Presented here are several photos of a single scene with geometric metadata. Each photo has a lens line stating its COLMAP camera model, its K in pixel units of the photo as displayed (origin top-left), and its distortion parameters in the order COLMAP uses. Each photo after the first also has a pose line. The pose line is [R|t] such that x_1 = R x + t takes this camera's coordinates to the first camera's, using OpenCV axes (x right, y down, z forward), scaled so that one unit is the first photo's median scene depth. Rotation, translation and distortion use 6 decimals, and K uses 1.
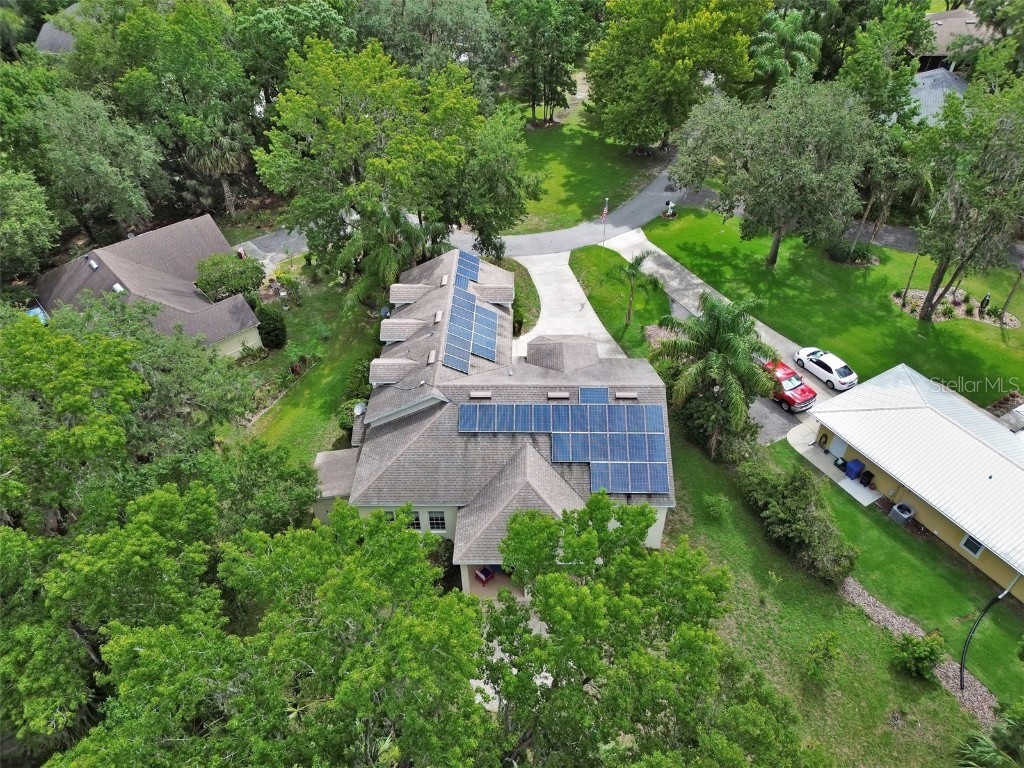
lens RADIAL K [[738.8, 0, 514.4], [0, 738.8, 372.2], [0, 0, 1]] dist [0.095698, -0.094029]
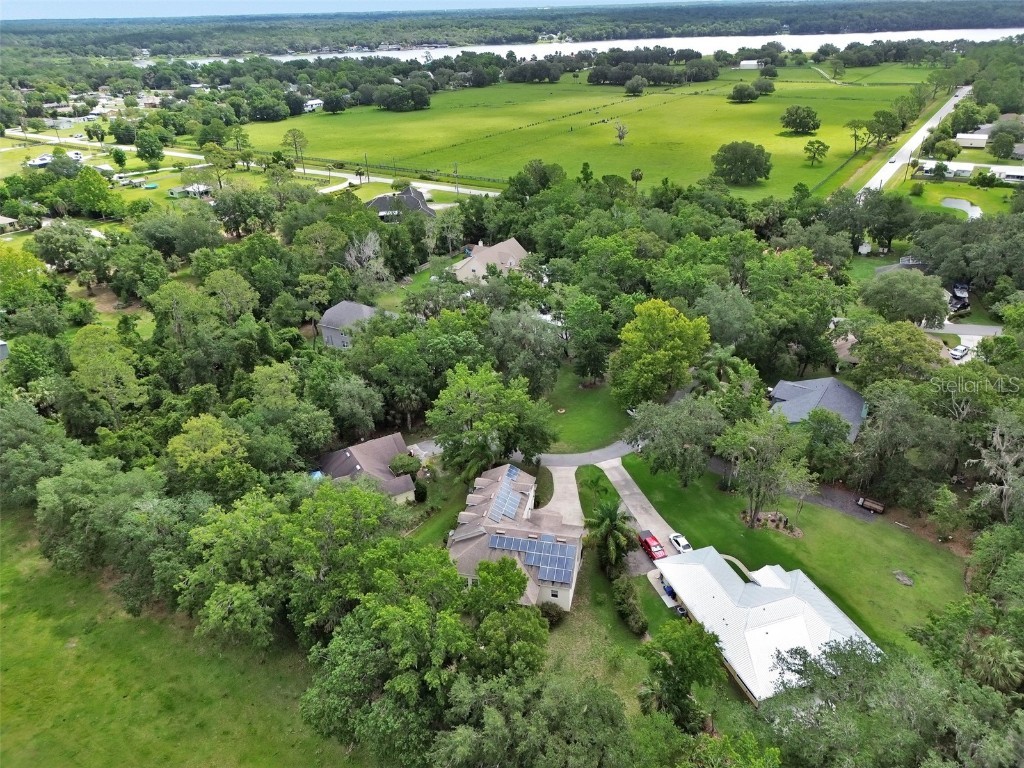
lens RADIAL K [[728.5, 0, 525.7], [0, 728.5, 381.6], [0, 0, 1]] dist [0.116123, -0.091356]
pose [[0.980704, 0.086991, -0.175077, 0.299407], [-0.122070, 0.971991, -0.200831, 0.017207], [0.152703, 0.218328, 0.963854, -1.009675]]
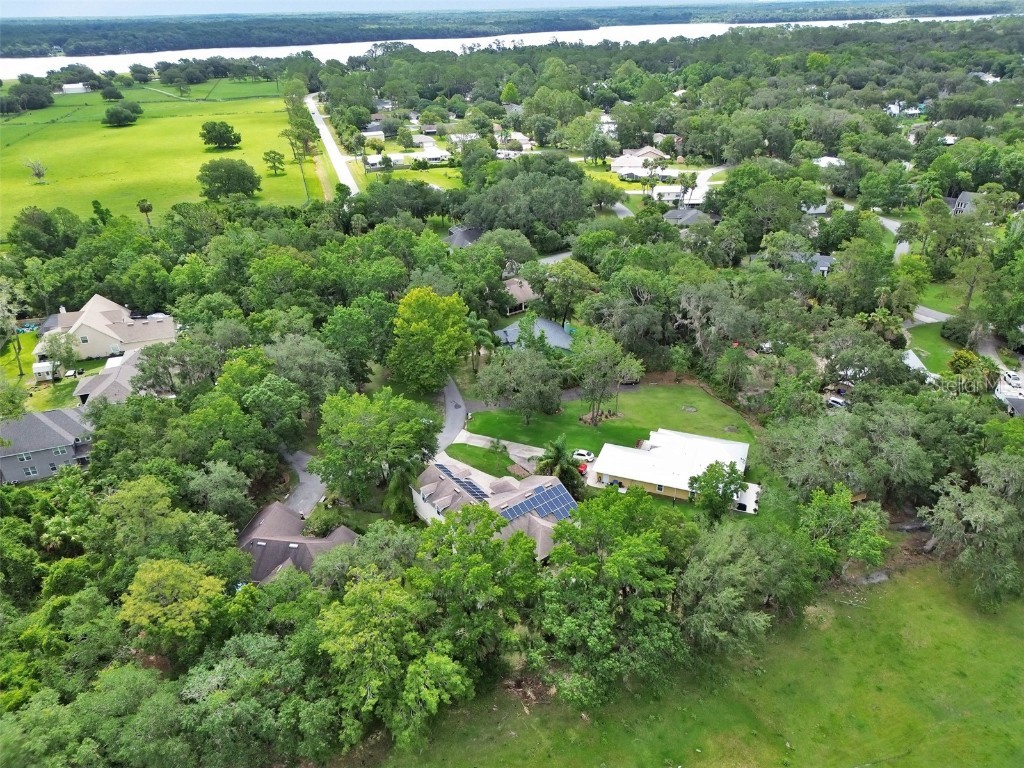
lens RADIAL K [[728.5, 0, 525.7], [0, 728.5, 381.6], [0, 0, 1]] dist [0.116123, -0.091356]
pose [[0.783635, -0.290641, 0.549039, -0.917943], [0.409059, 0.906569, -0.103939, -0.048702], [-0.467533, 0.306039, 0.829309, -0.921463]]
